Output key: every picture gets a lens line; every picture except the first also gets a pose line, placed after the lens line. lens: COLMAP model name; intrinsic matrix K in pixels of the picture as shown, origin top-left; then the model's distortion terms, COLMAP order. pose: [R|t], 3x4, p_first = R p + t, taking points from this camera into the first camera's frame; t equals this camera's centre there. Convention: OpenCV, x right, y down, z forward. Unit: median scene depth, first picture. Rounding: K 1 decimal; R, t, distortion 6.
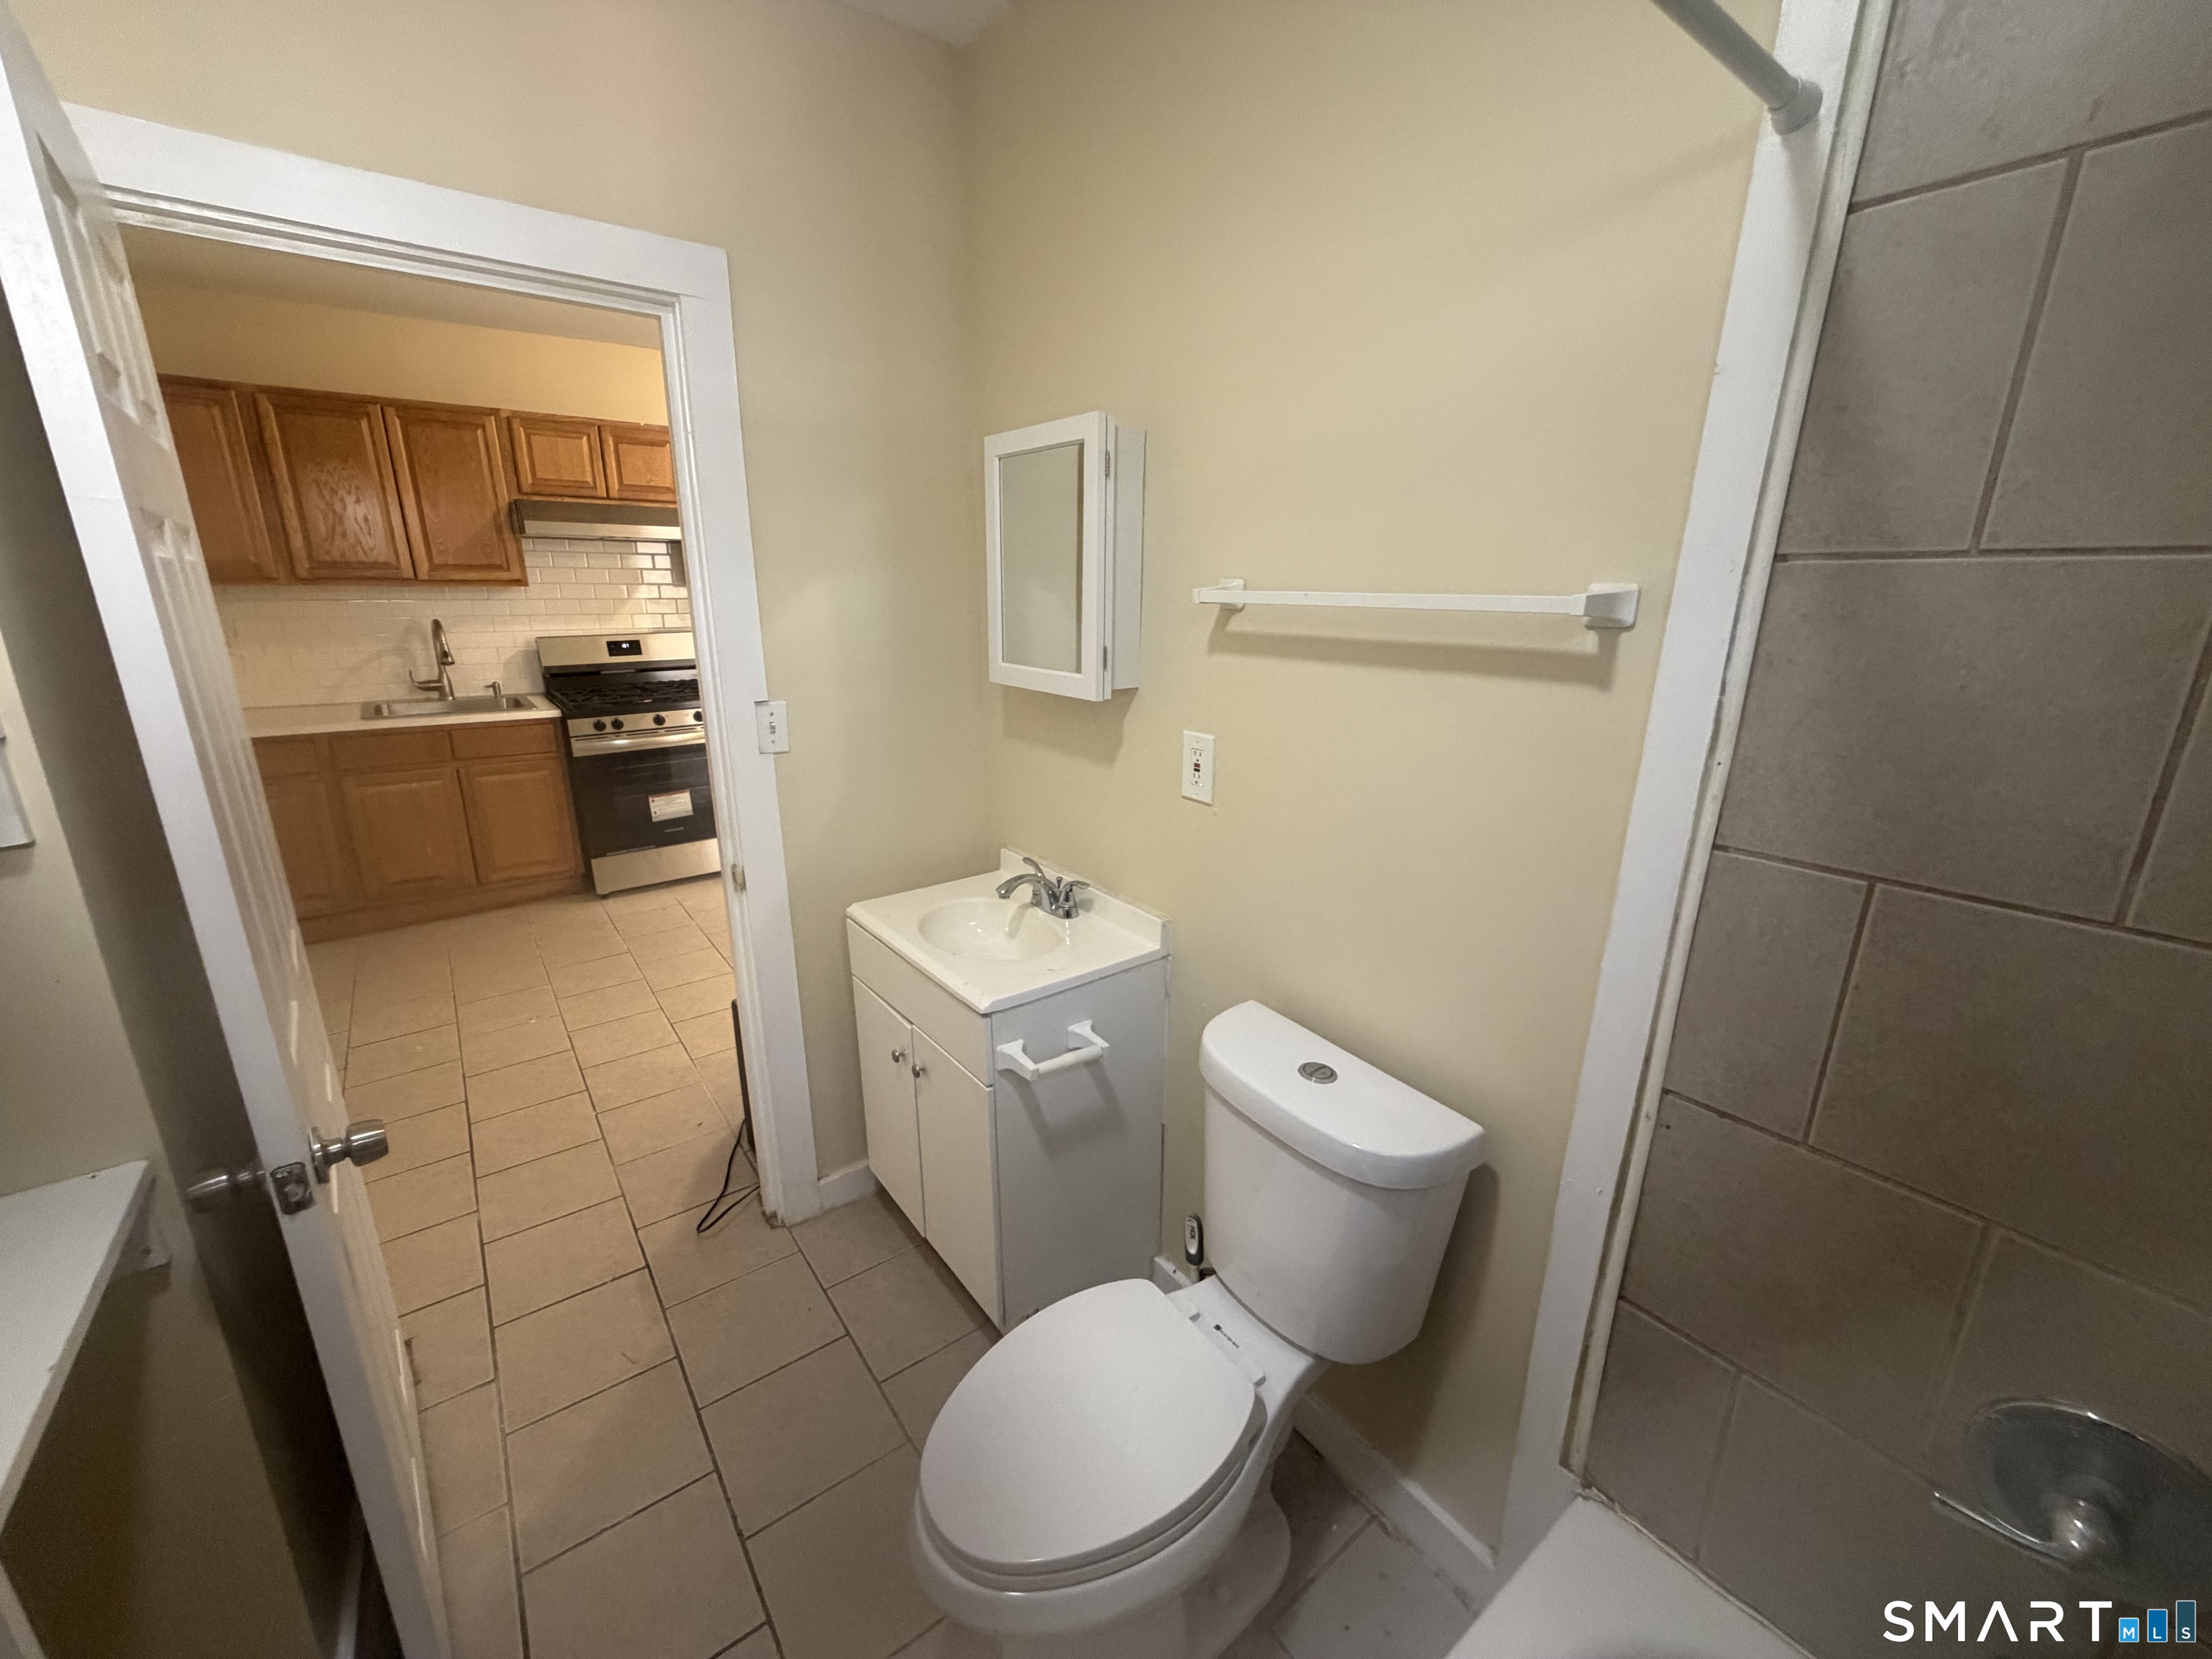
lens RADIAL K [[885.2, 0, 1104.8], [0, 885.2, 830.9], [0, 0, 1]] dist [-0.000213, -0.000330]
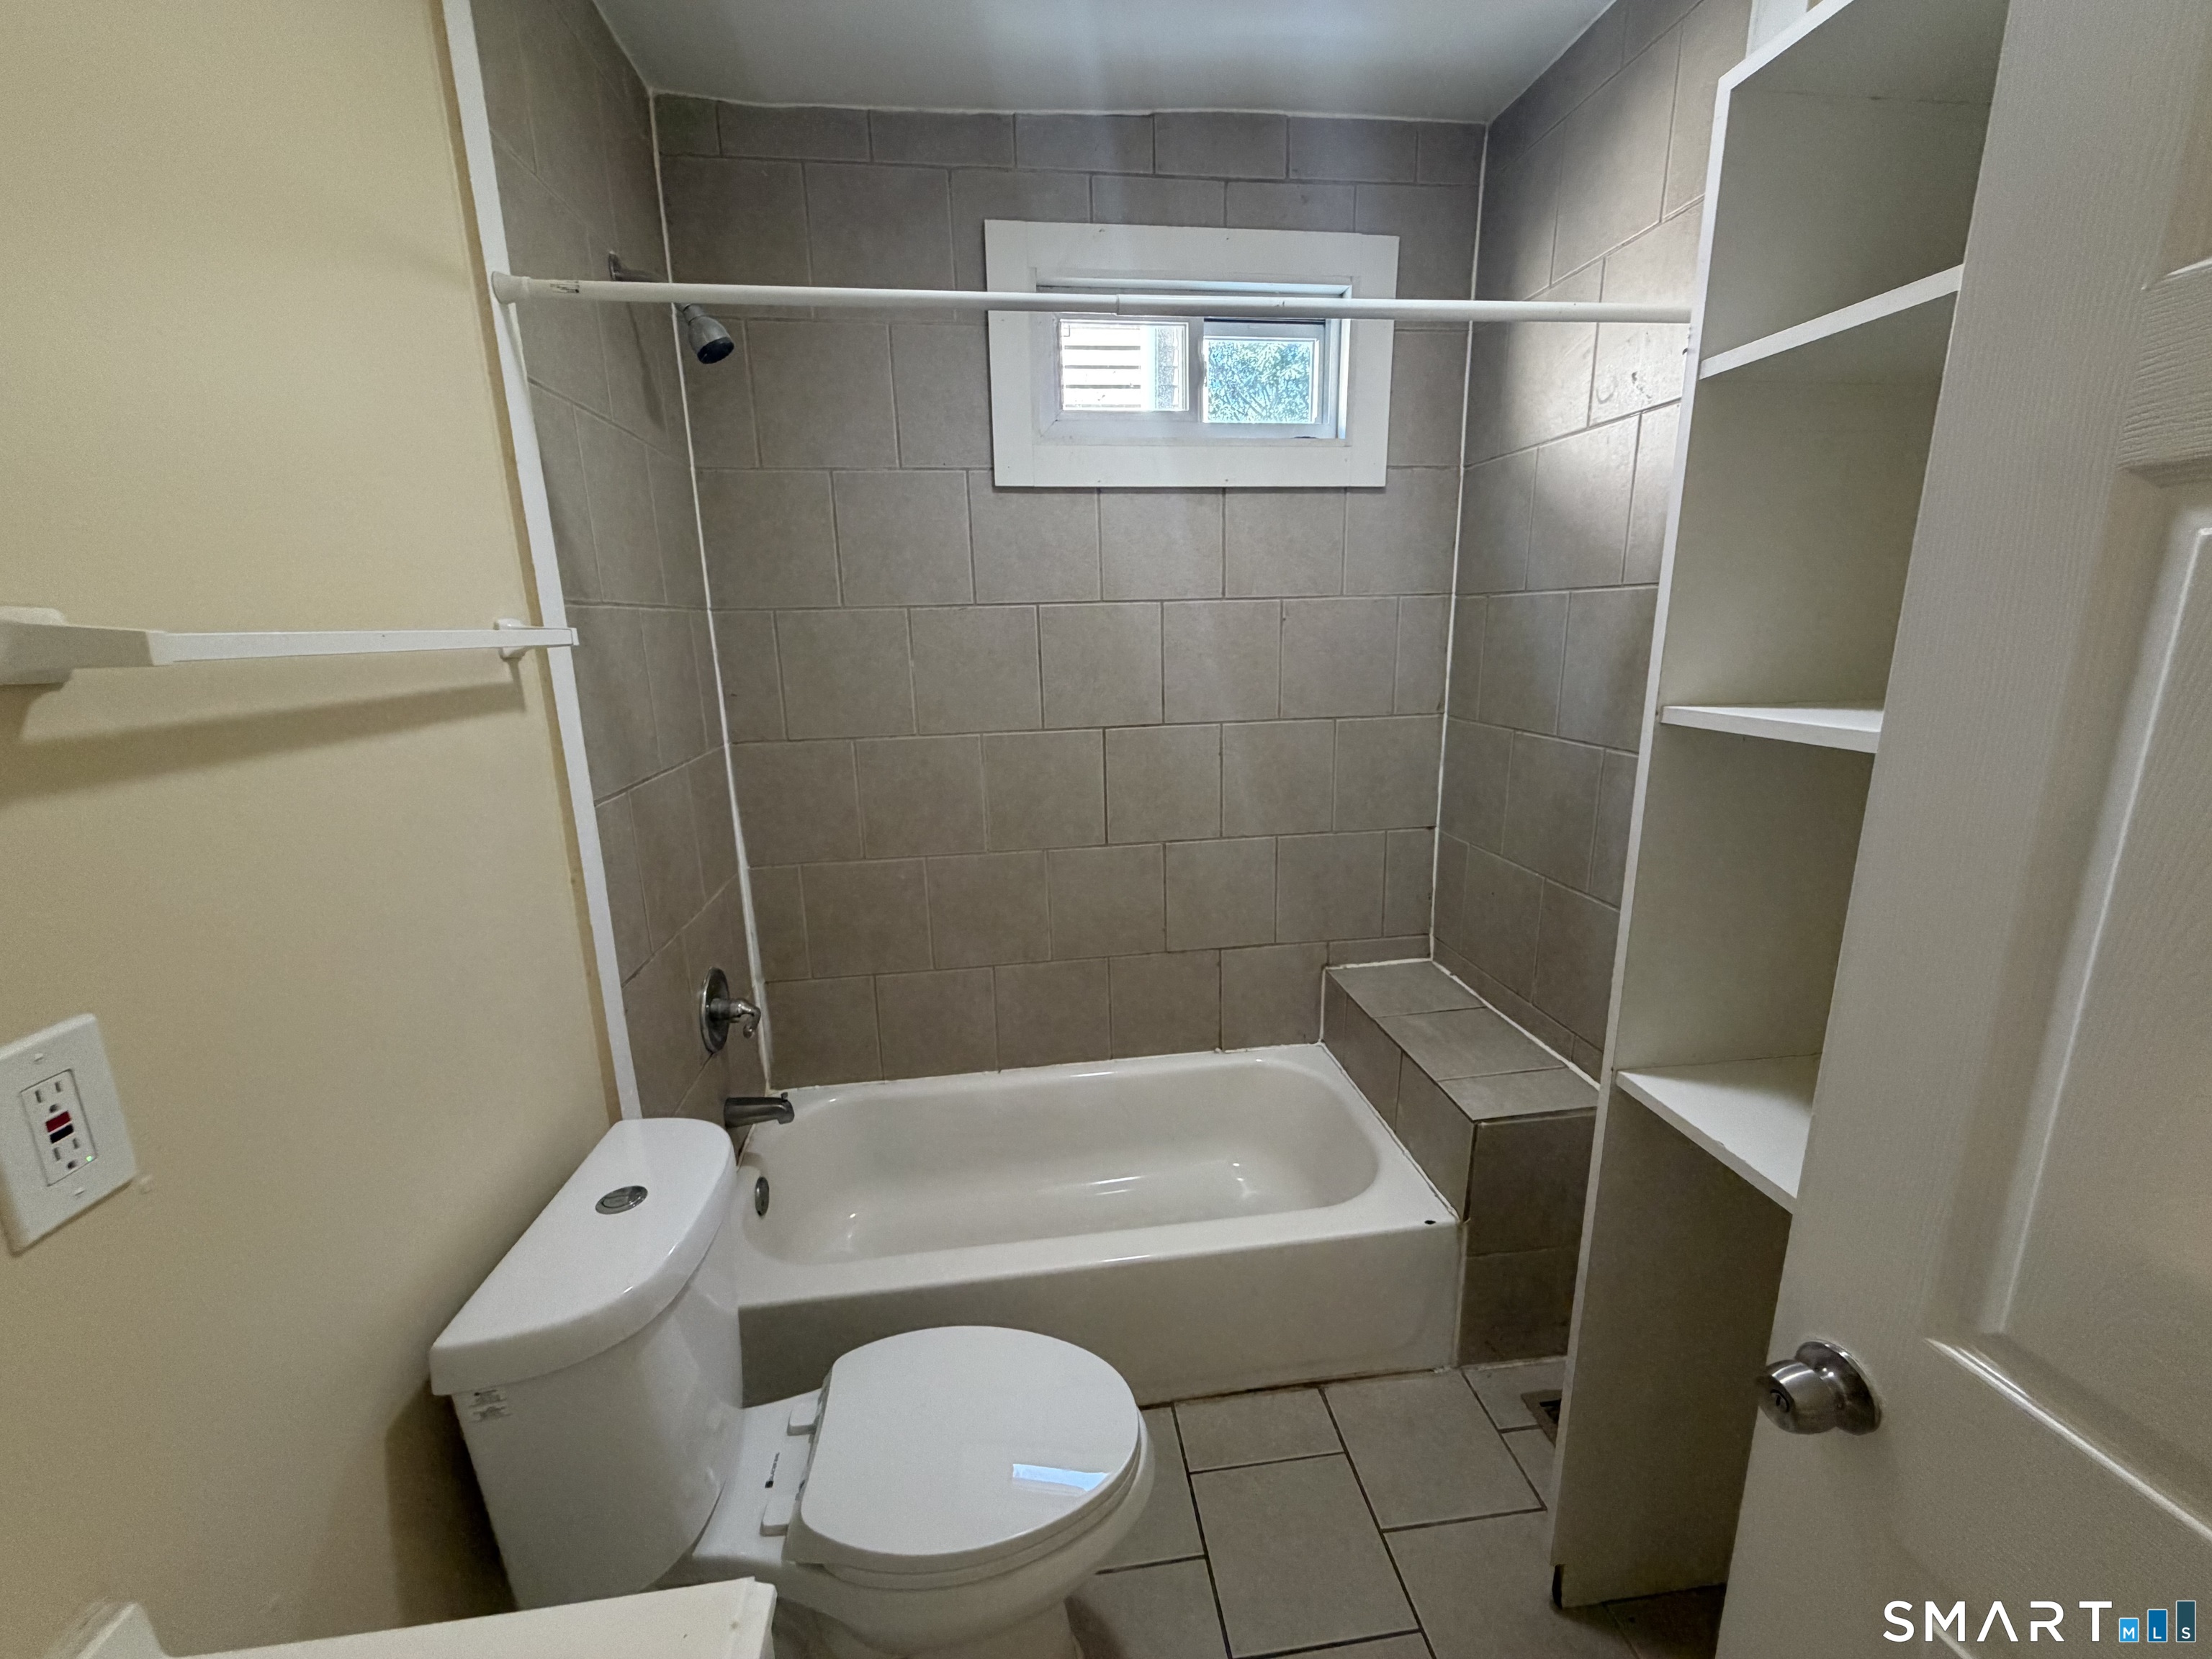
lens RADIAL K [[885.2, 0, 1104.8], [0, 885.2, 830.9], [0, 0, 1]] dist [-0.000213, -0.000330]
pose [[-0.869157, -0.103163, 0.483656, -0.509414], [0.146005, 0.880875, 0.450268, -0.334504], [-0.472491, 0.461970, -0.750557, 1.223127]]
